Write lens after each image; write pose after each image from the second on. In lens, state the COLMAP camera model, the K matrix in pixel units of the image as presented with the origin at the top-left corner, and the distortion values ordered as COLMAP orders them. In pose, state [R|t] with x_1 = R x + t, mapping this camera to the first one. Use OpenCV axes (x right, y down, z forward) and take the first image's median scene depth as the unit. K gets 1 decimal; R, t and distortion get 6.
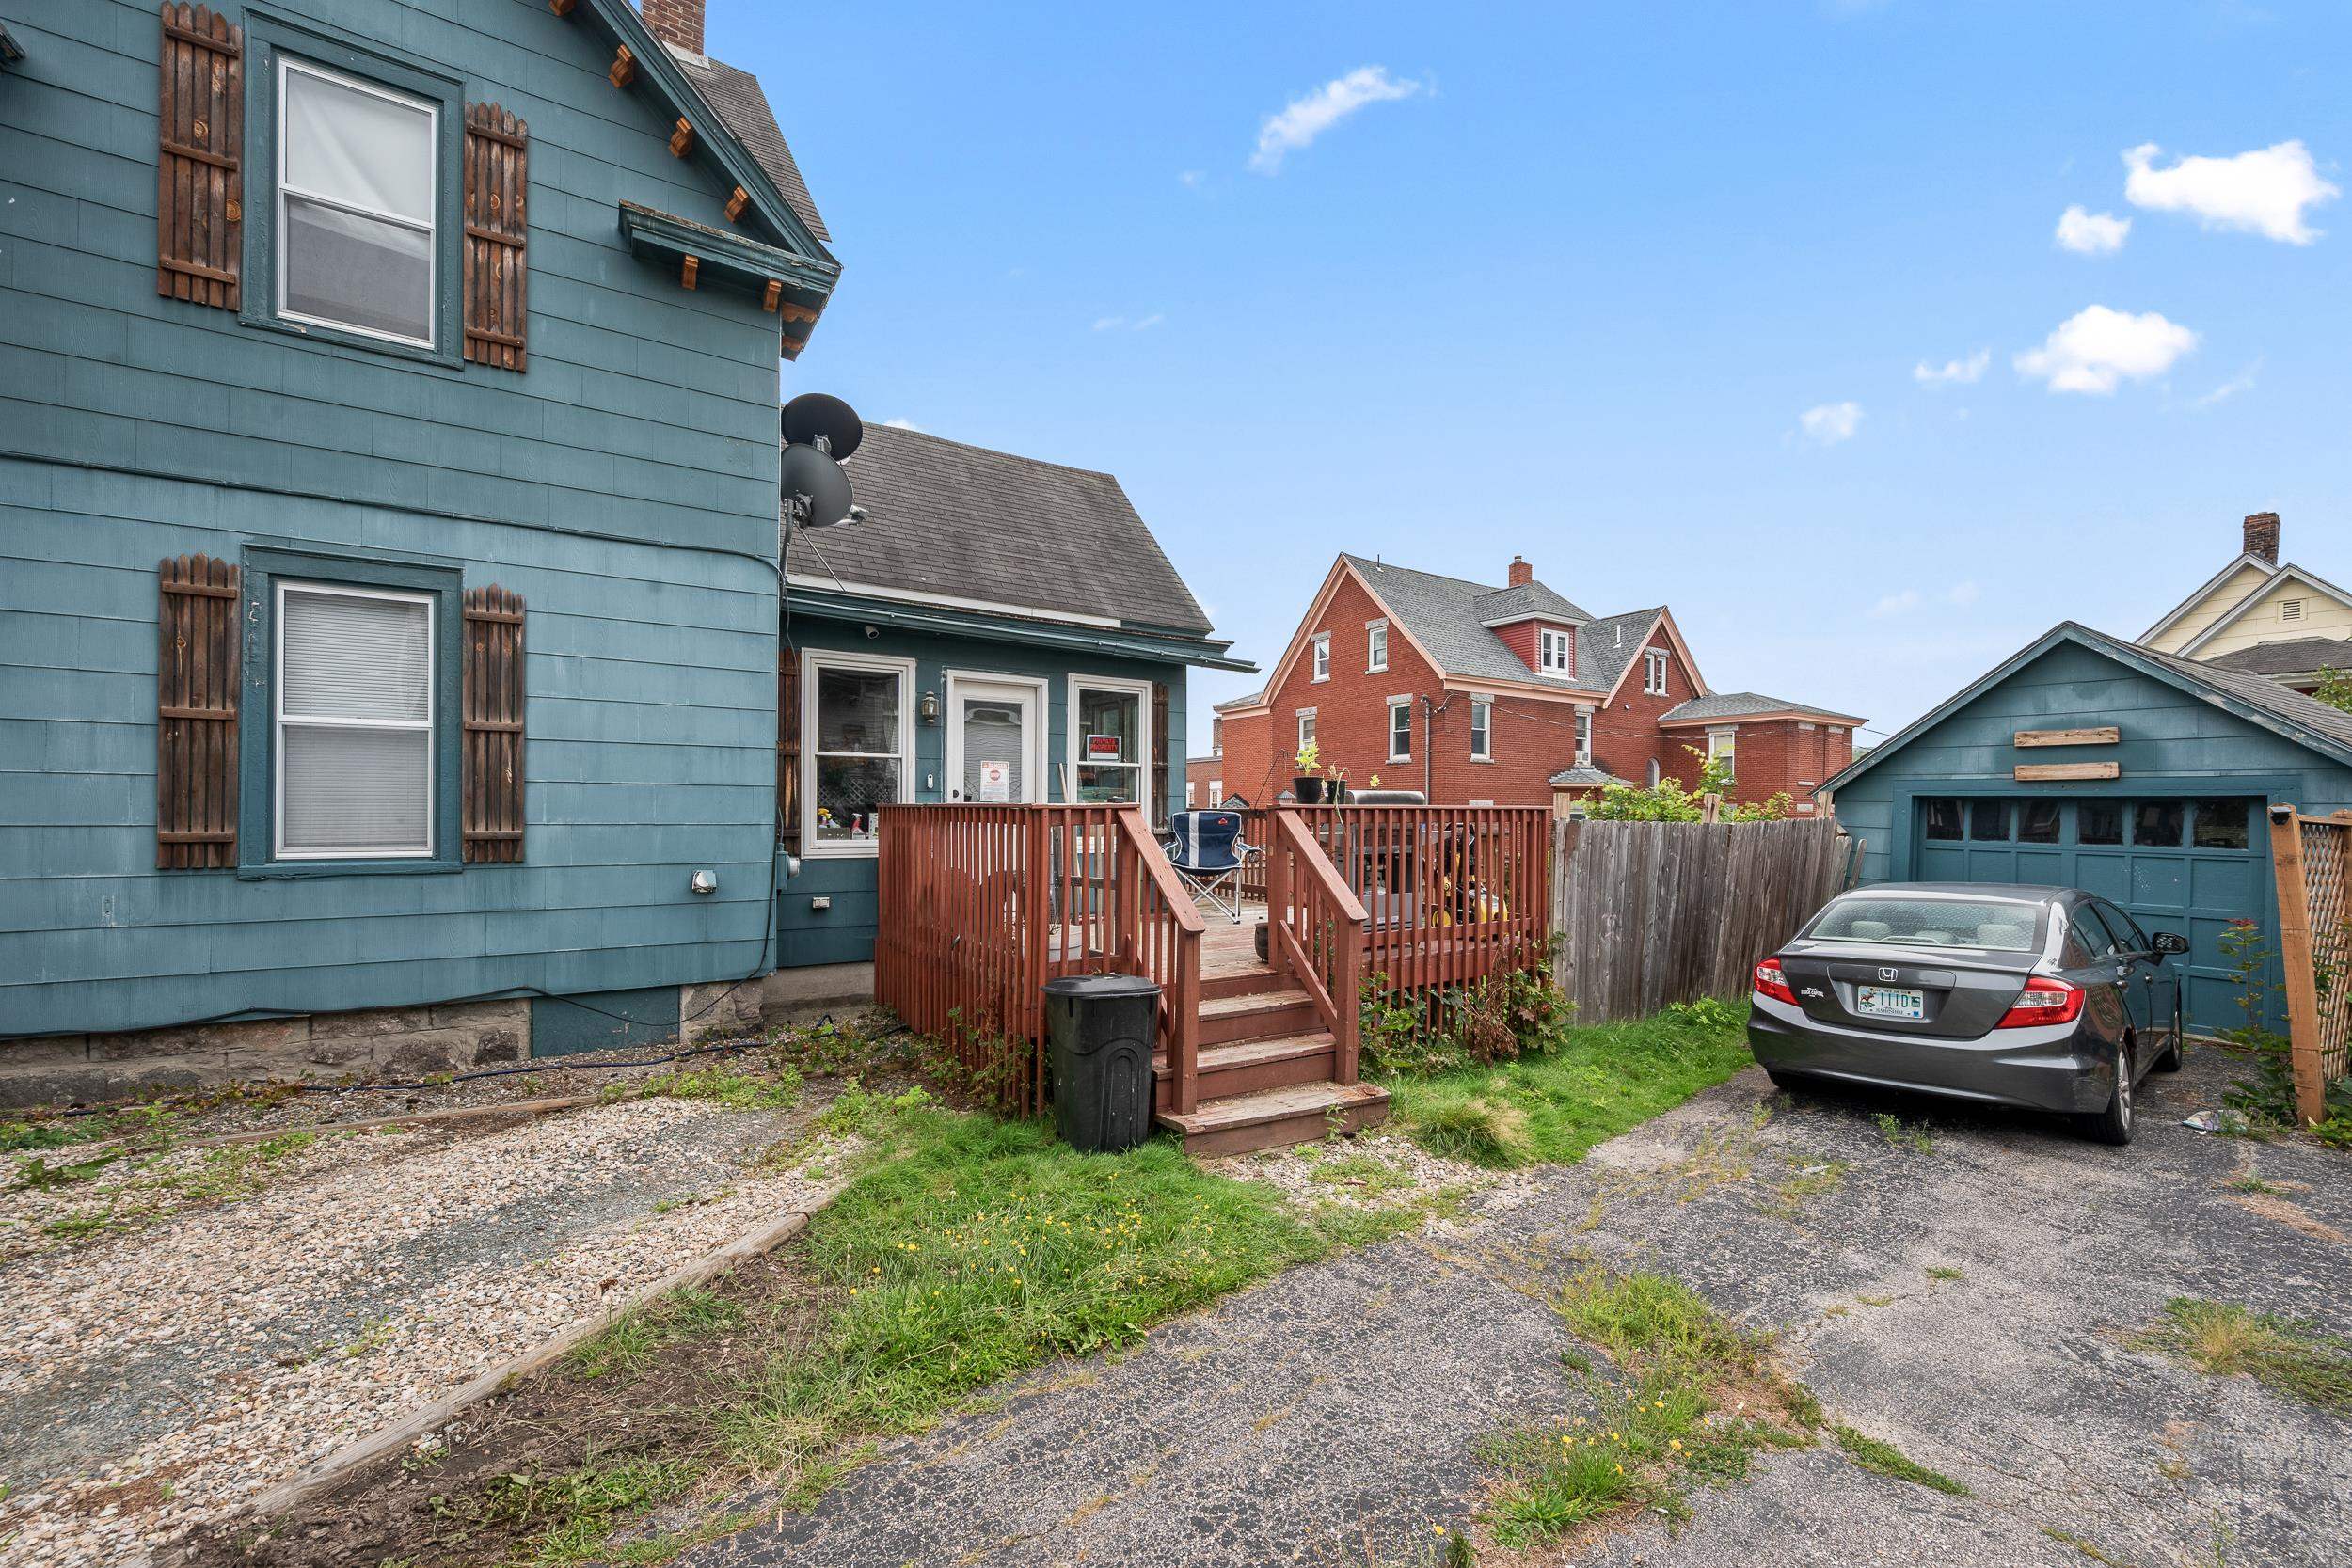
lens RADIAL K [[928.0, 0, 1176.7], [0, 928.0, 799.1], [0, 0, 1]] dist [-0.001623, -0.000536]
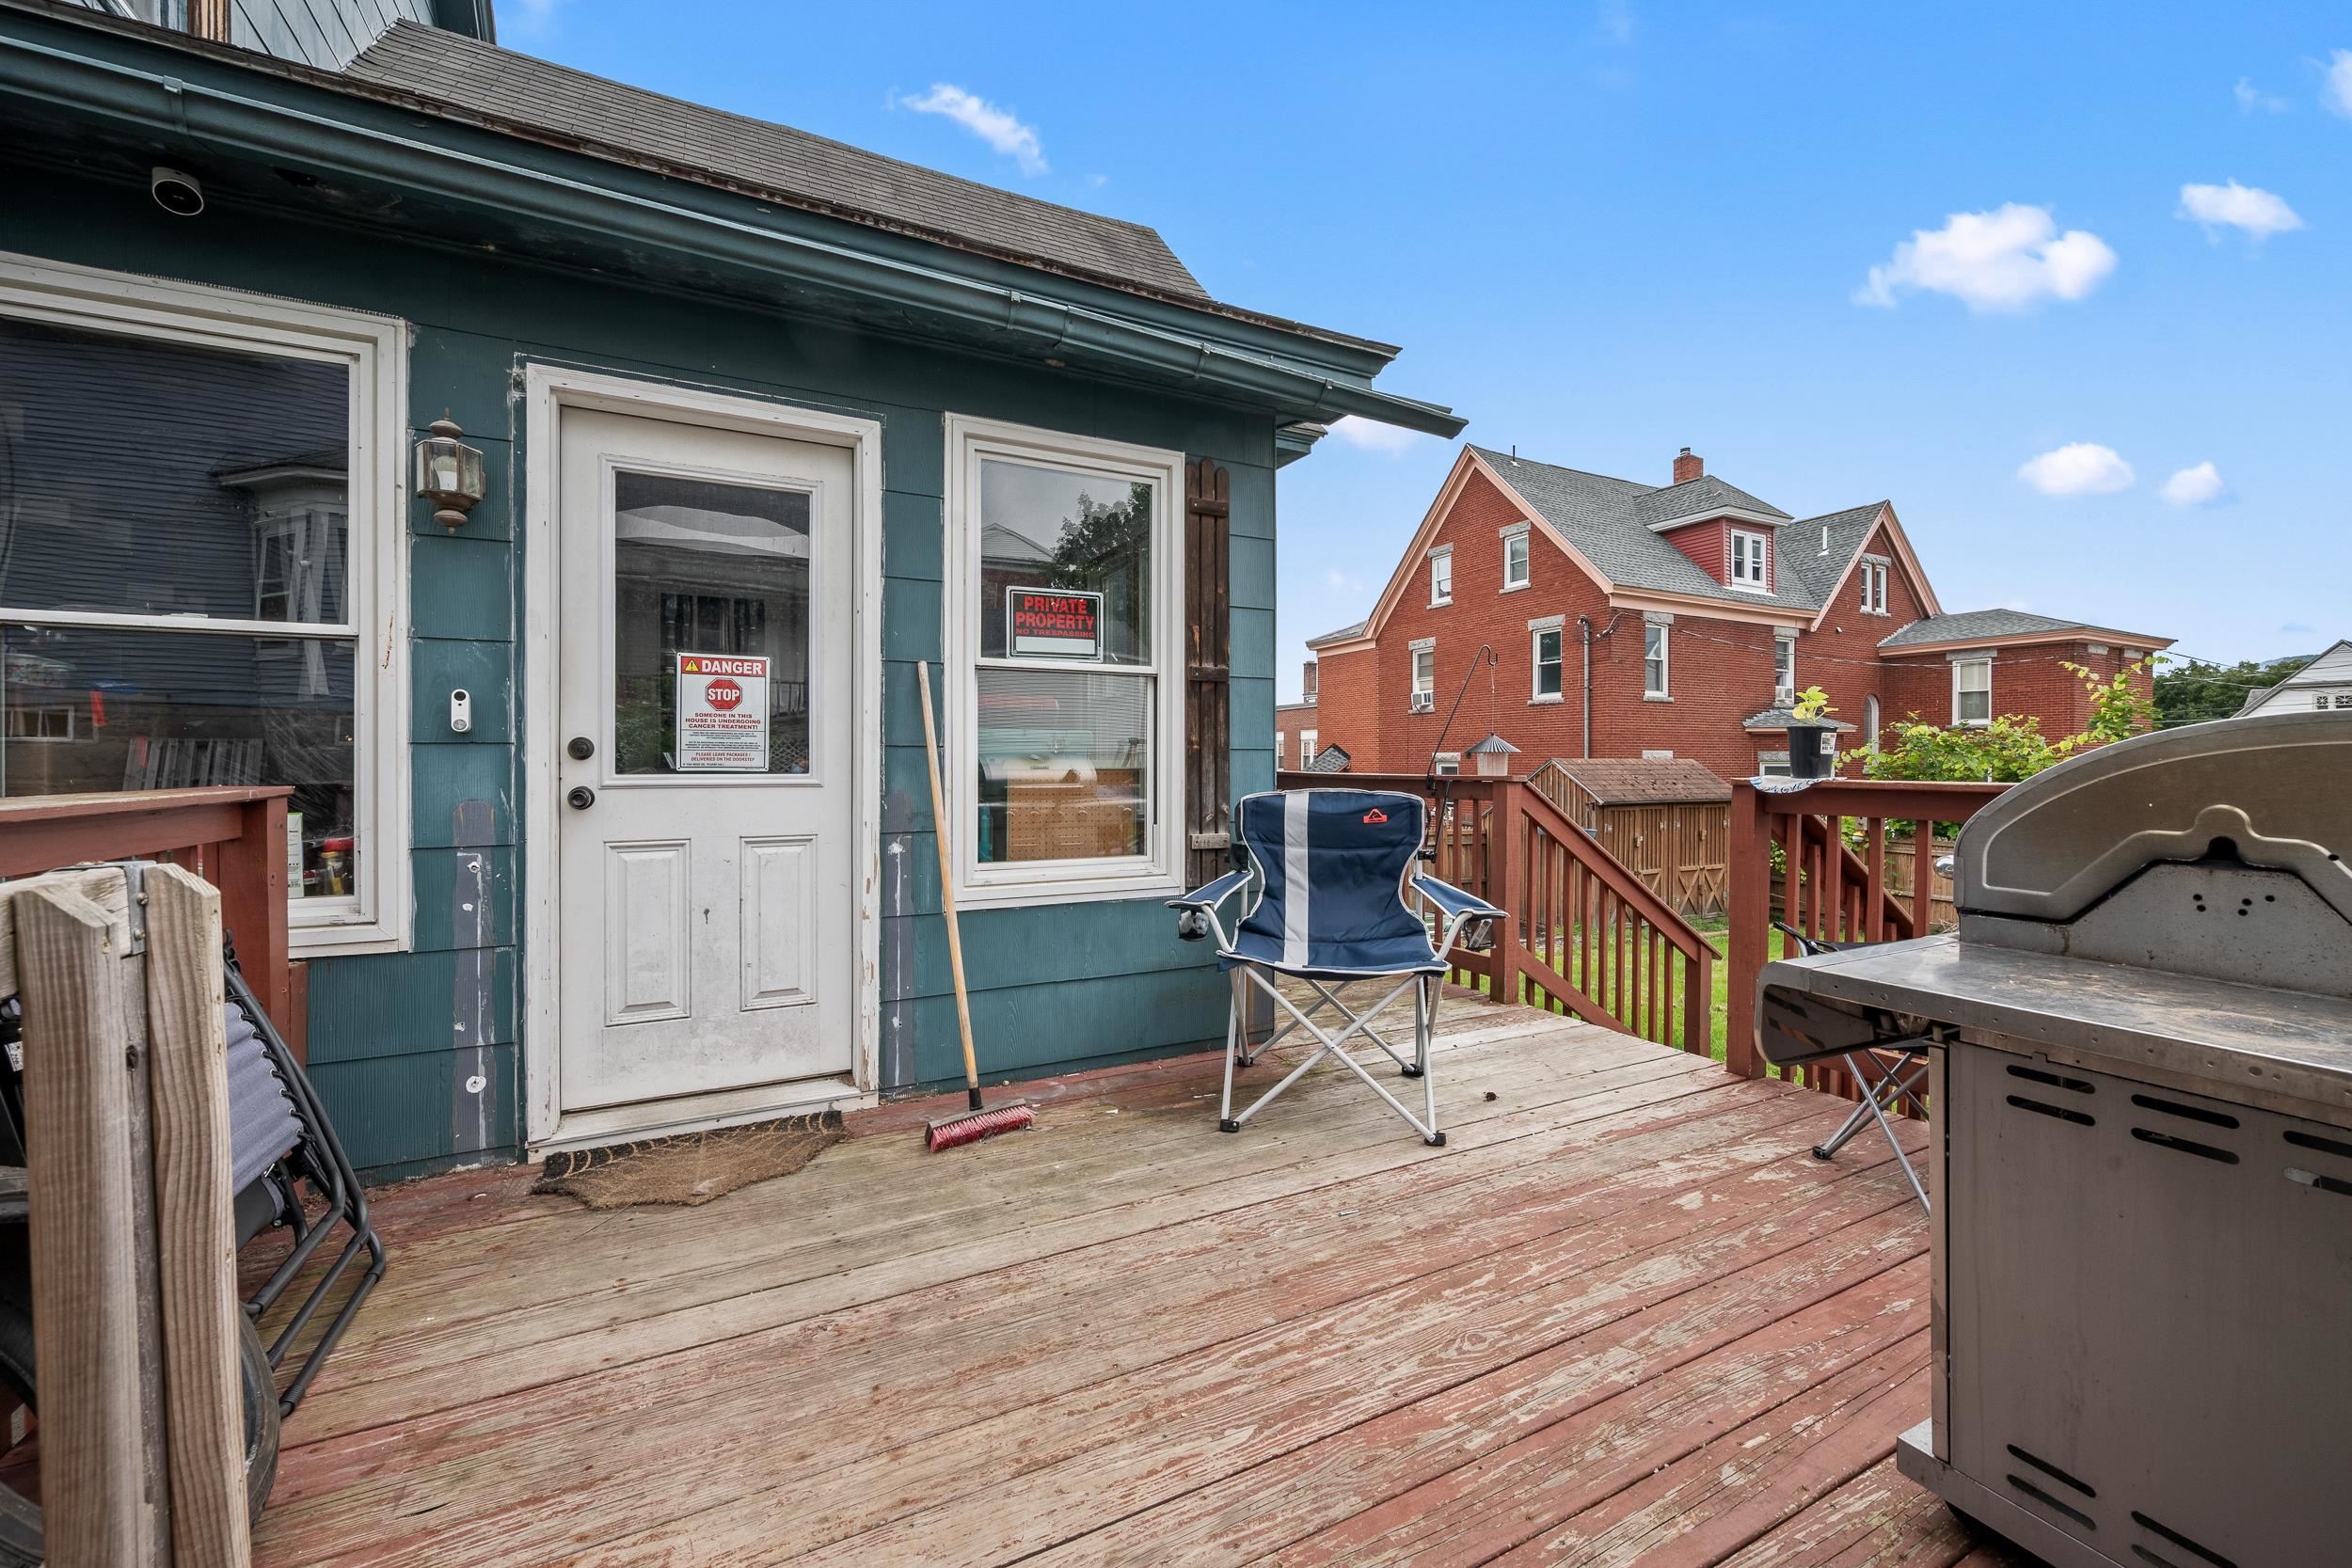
lens RADIAL K [[928.0, 0, 1171.1], [0, 928.0, 768.6], [0, 0, 1]] dist [-0.001623, -0.000536]
pose [[0.994853, -0.005659, -0.101175, 0.001682], [0.007598, 0.999795, 0.018789, -0.000770], [0.101048, -0.019461, 0.994691, 0.169935]]
